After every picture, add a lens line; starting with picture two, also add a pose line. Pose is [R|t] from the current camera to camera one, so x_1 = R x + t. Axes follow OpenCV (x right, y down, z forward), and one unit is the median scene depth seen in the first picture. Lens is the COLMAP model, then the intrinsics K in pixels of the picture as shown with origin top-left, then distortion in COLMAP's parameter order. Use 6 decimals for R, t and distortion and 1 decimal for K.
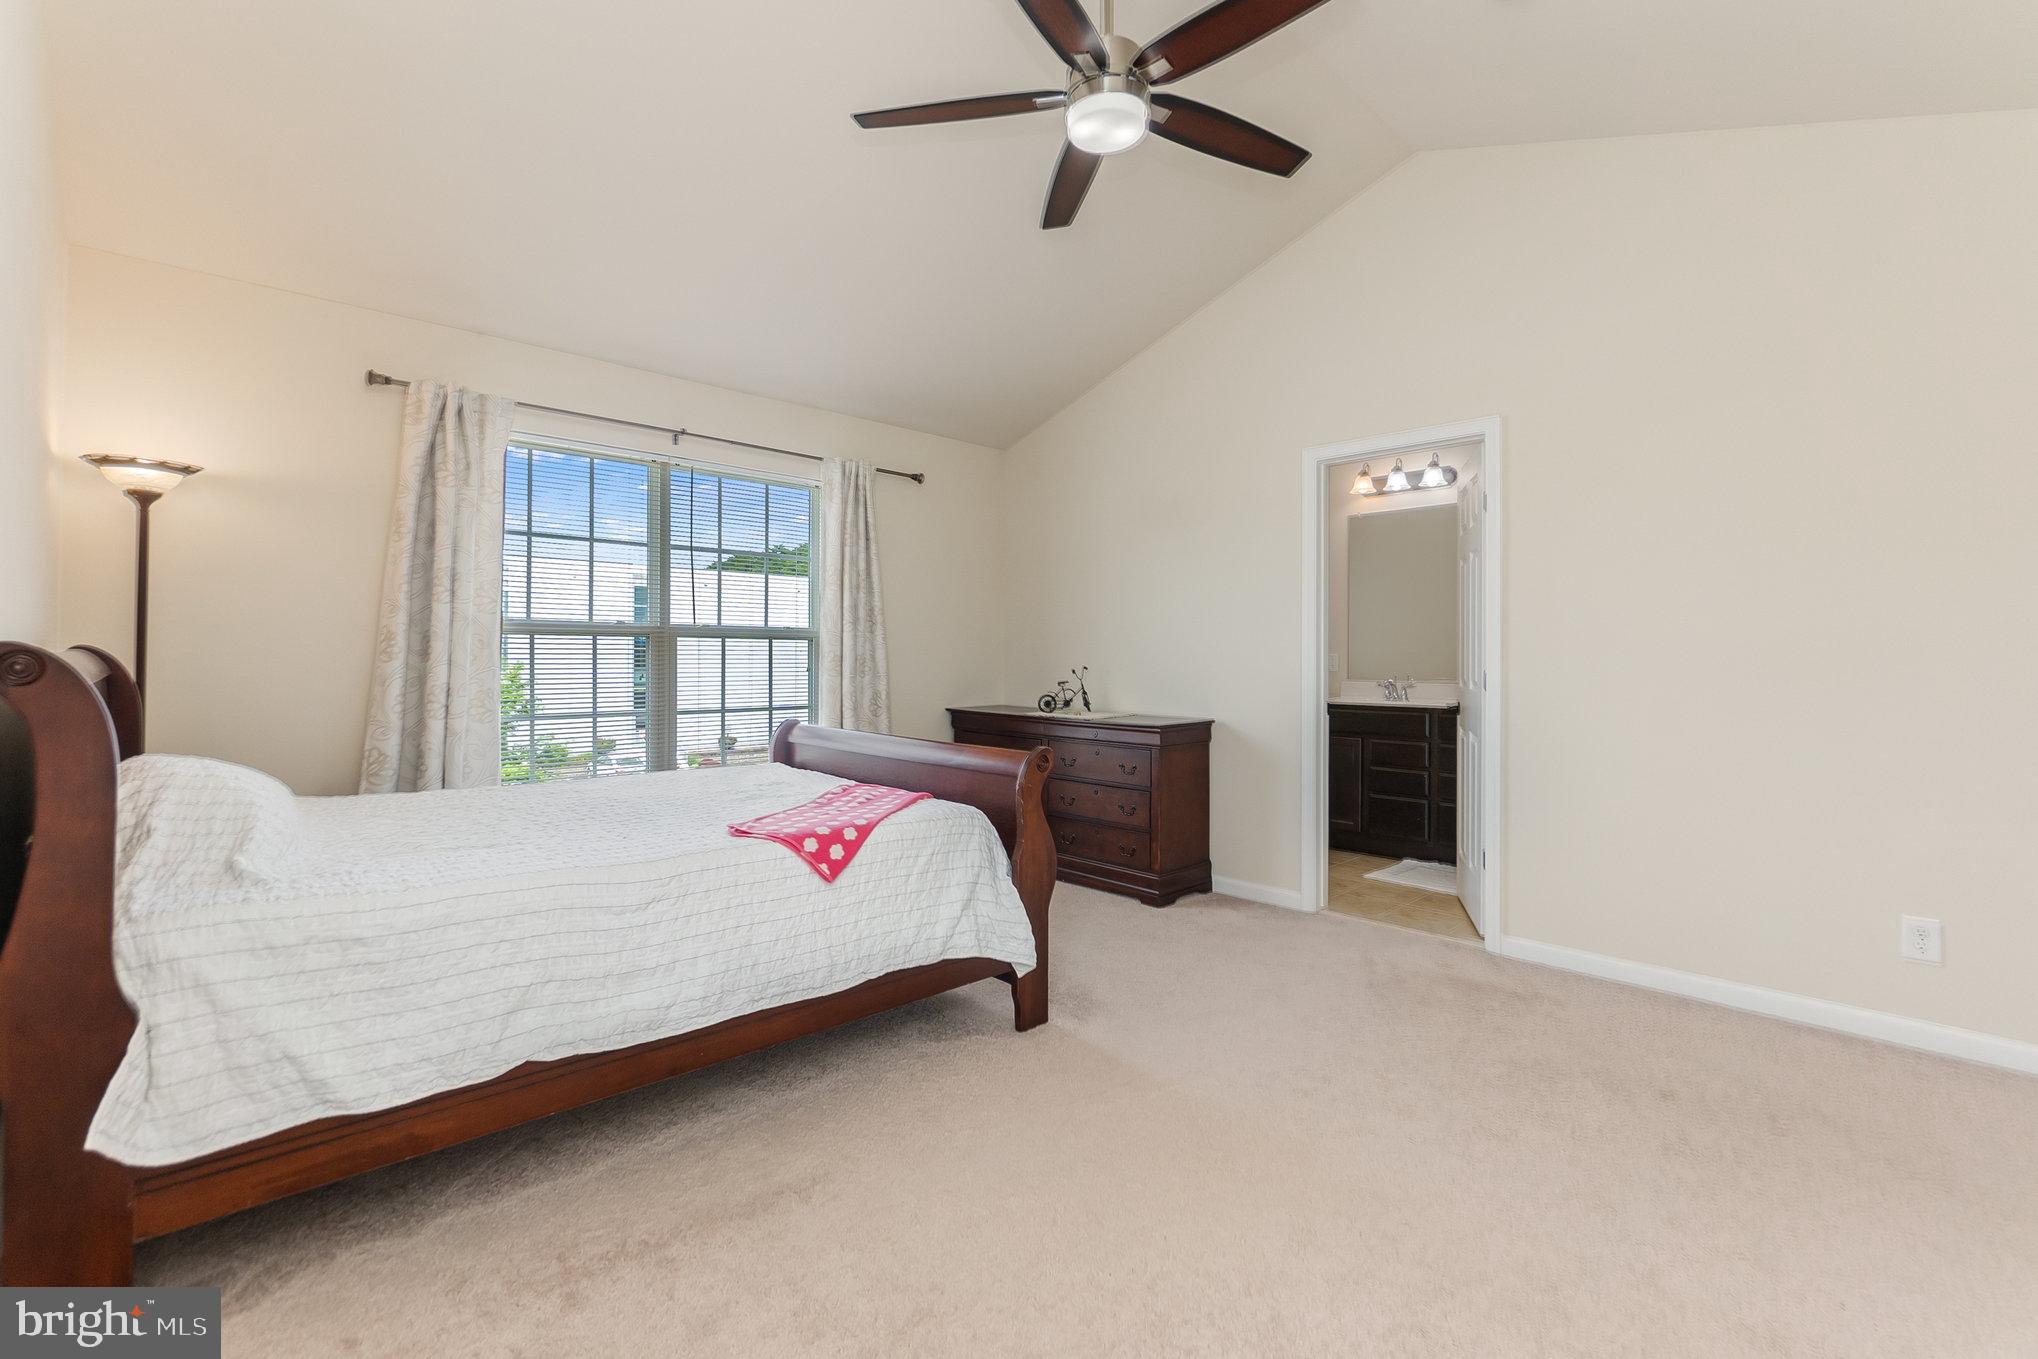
lens RADIAL K [[878.5, 0, 1010.6], [0, 878.5, 662.3], [0, 0, 1]] dist [-0.004093, 0.000668]
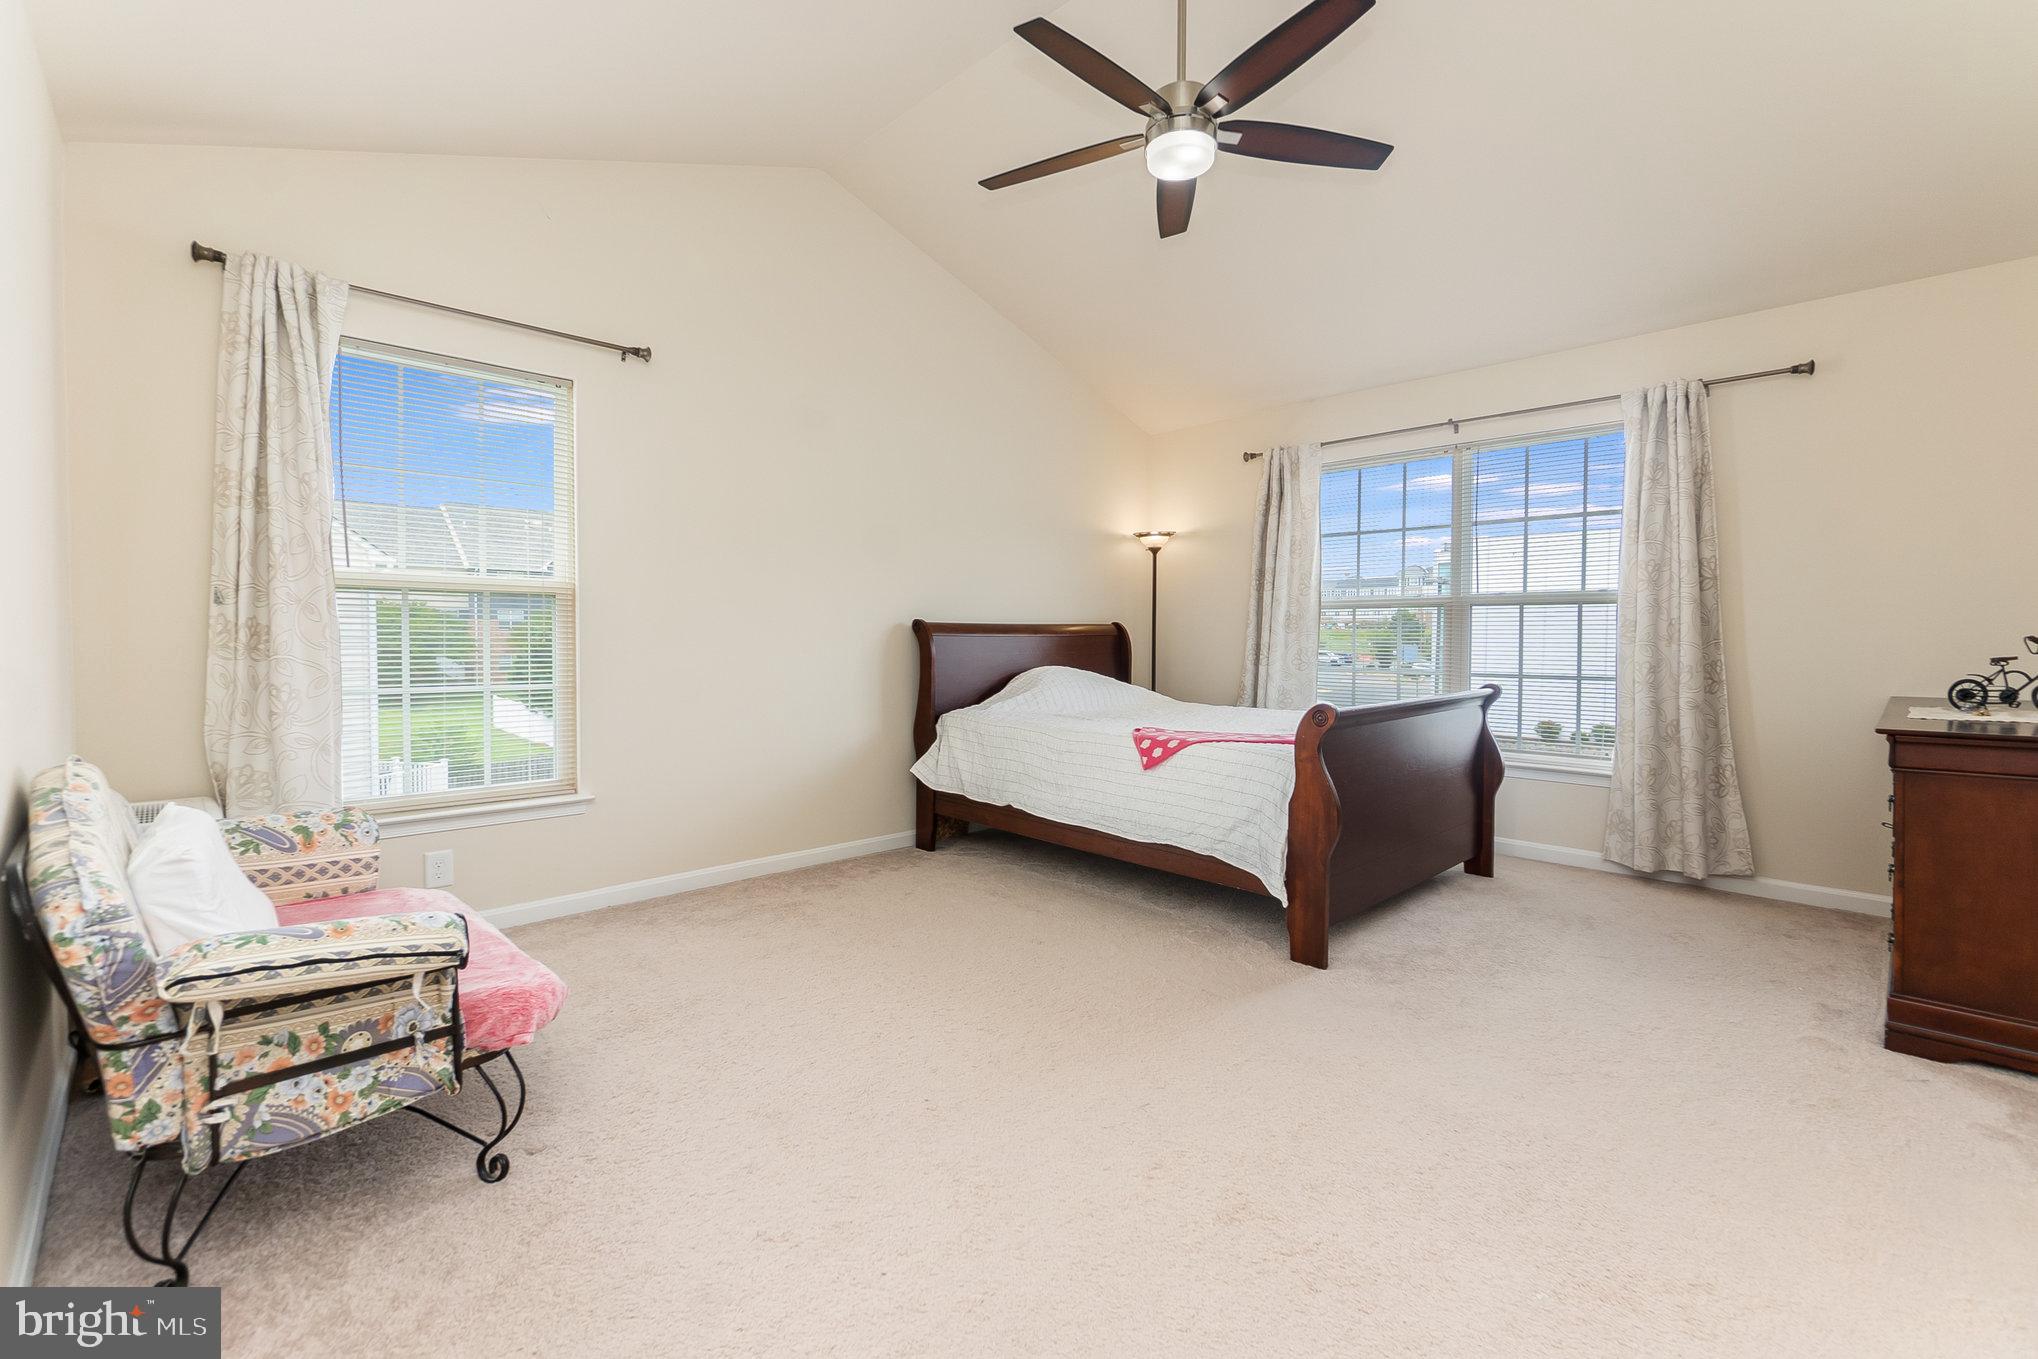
lens RADIAL K [[878.5, 0, 1010.6], [0, 878.5, 662.3], [0, 0, 1]] dist [-0.004093, 0.000668]
pose [[0.026033, 0.028660, -0.999250, 0.717049], [-0.002524, 0.999588, 0.028604, 0.012082], [0.999658, 0.001777, 0.026094, 0.400811]]
